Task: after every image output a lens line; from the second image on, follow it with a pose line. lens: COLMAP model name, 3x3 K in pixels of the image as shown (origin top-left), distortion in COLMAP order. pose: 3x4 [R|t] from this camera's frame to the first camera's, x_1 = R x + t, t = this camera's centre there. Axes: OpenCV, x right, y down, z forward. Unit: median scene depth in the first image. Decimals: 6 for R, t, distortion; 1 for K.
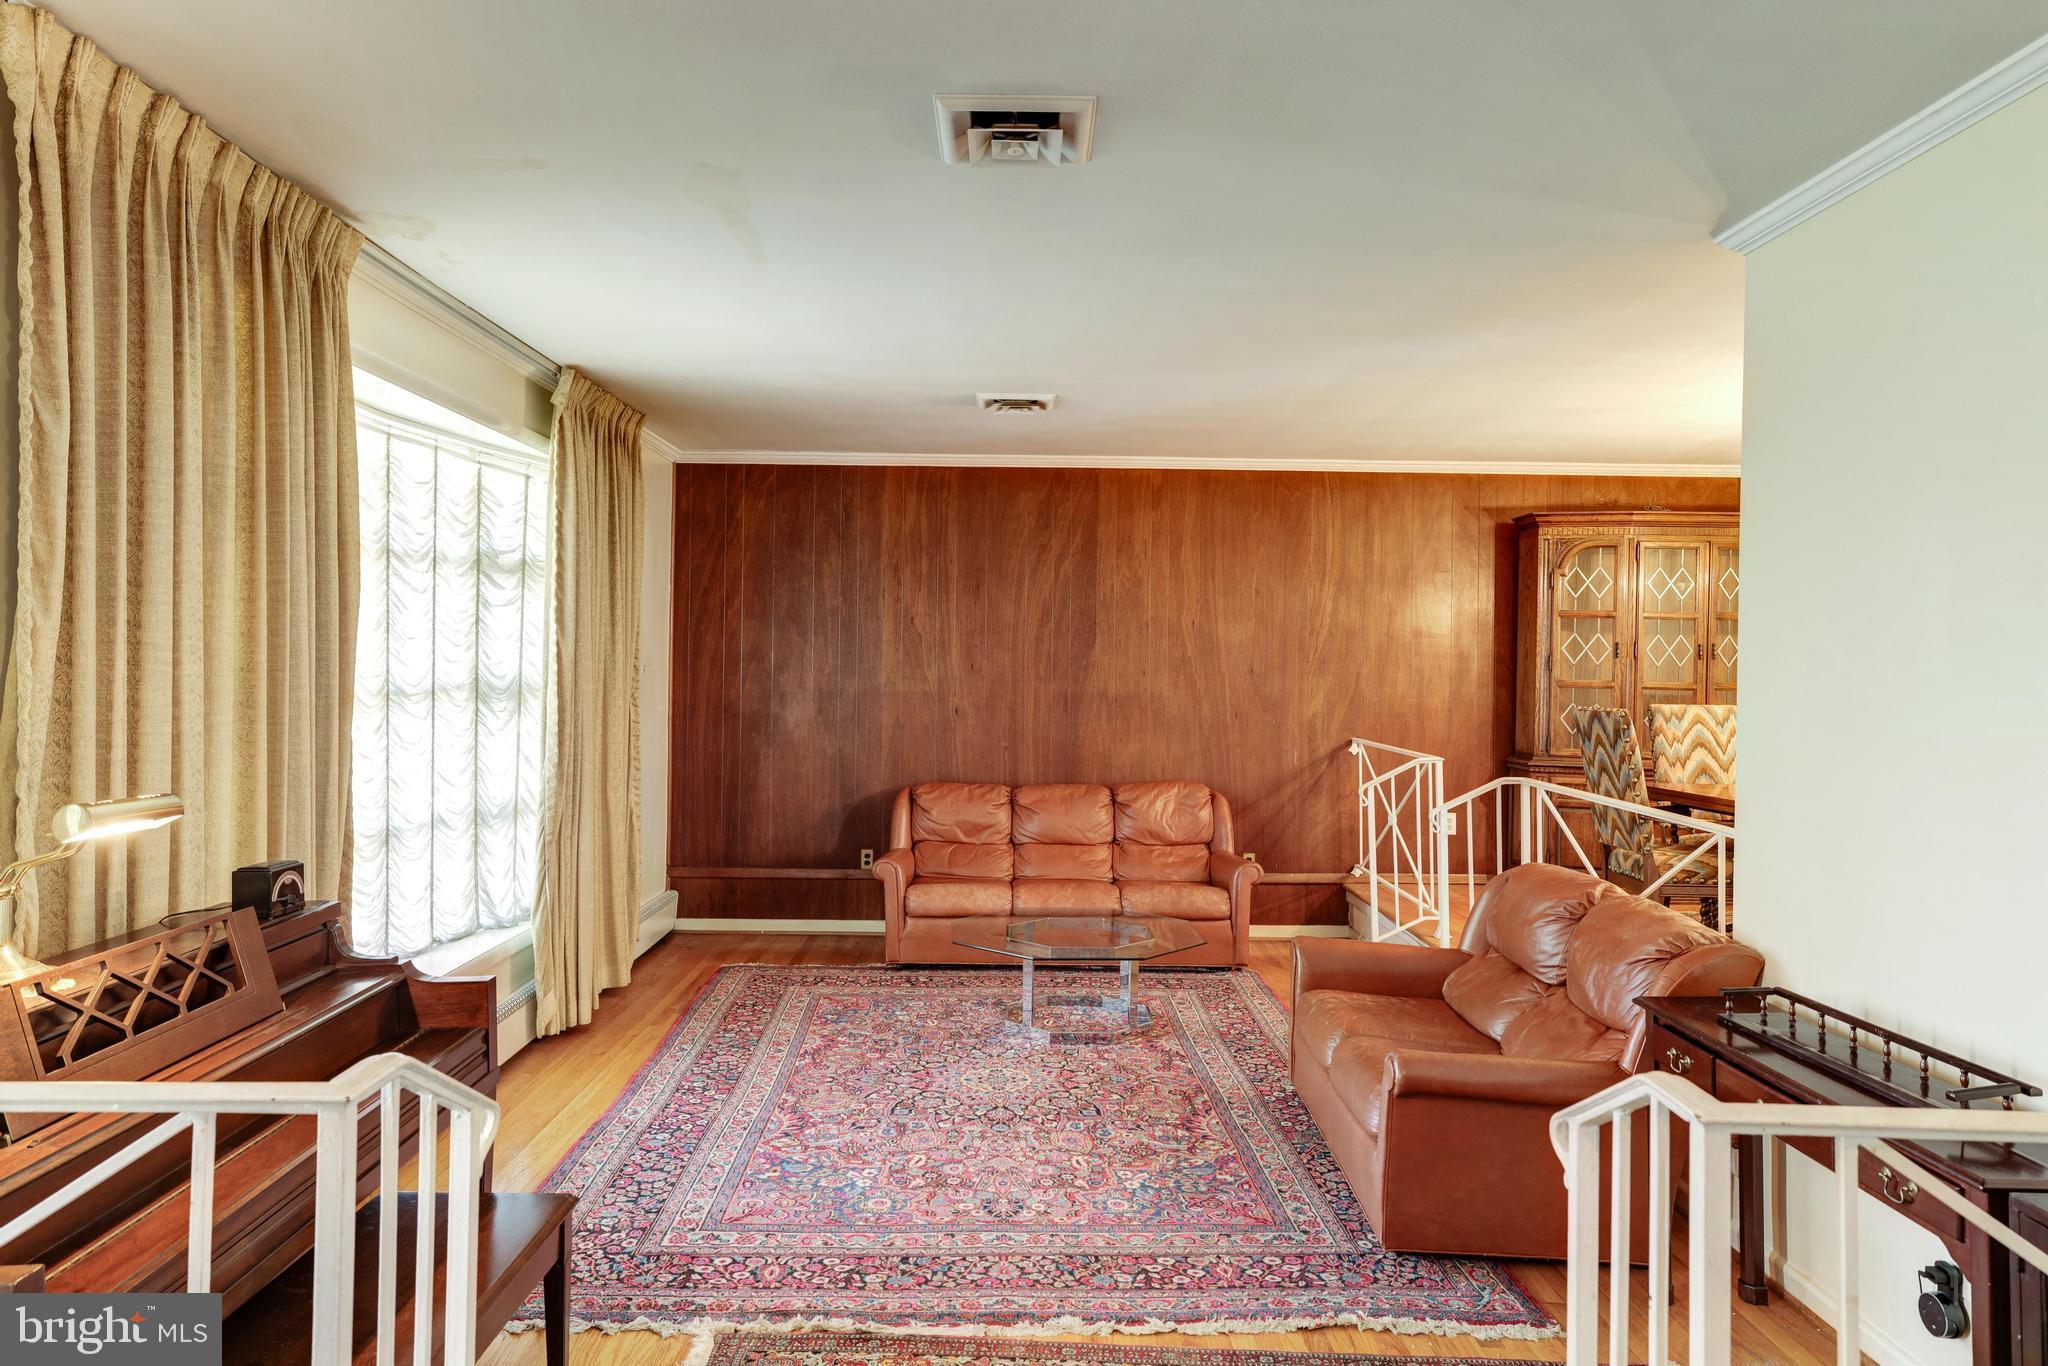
lens RADIAL K [[1344.1, 0, 1010.4], [0, 1344.1, 665.3], [0, 0, 1]] dist [0.010572, 0.002954]
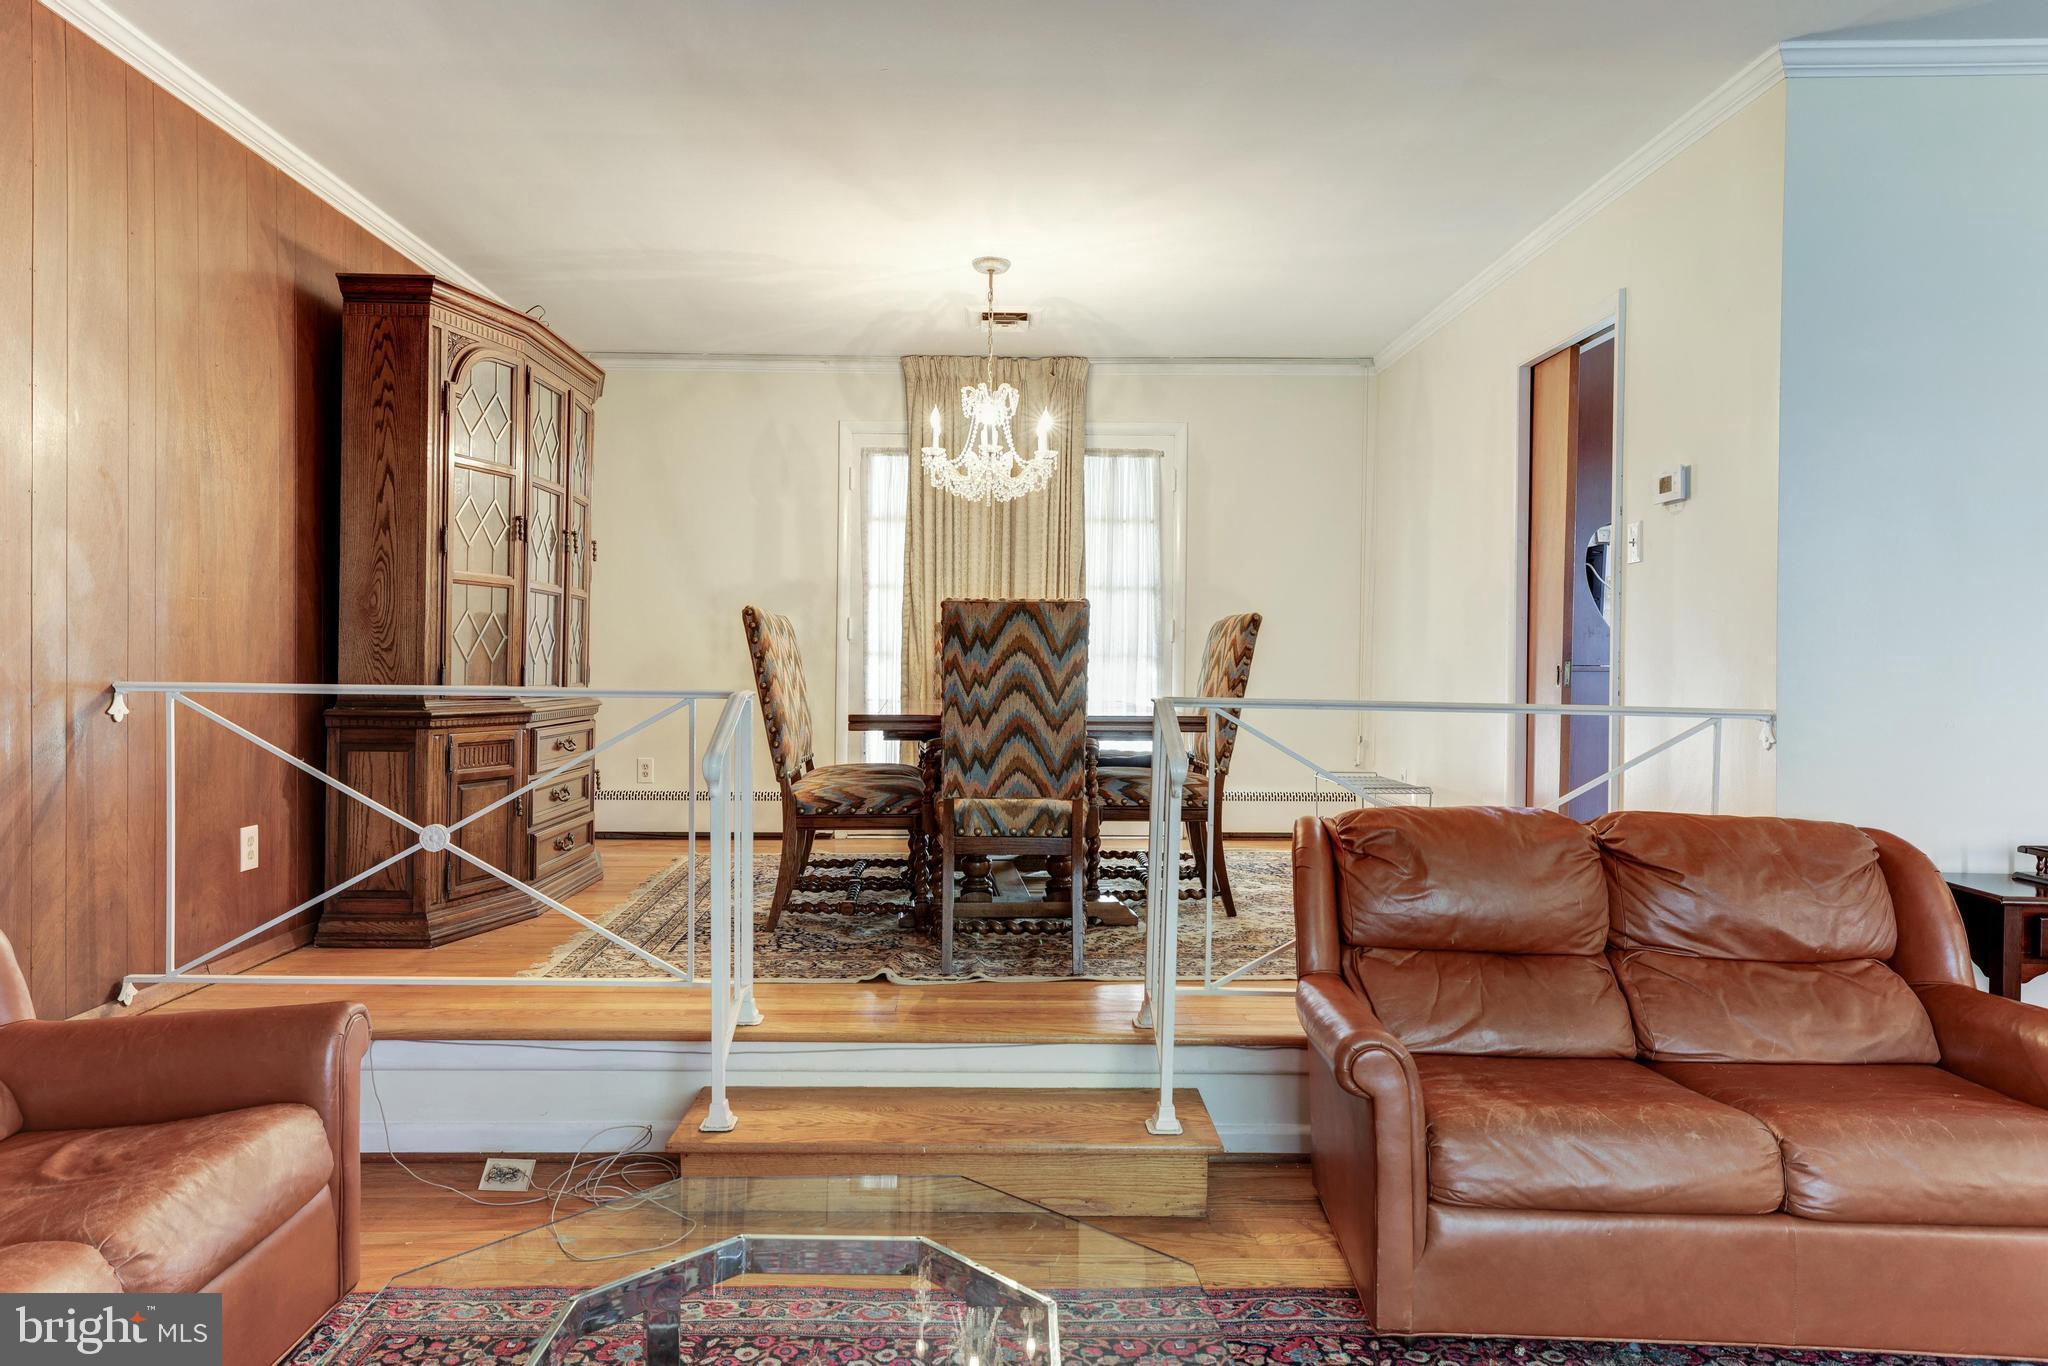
lens RADIAL K [[1297.9, 0, 1009.9], [0, 1297.9, 661.9], [0, 0, 1]] dist [0.002569, 0.030155]
pose [[-0.009526, -0.013182, 0.999868, -0.199736], [-0.009439, 0.999870, 0.013092, 0.048591], [-0.999910, -0.009313, -0.009649, 0.891234]]
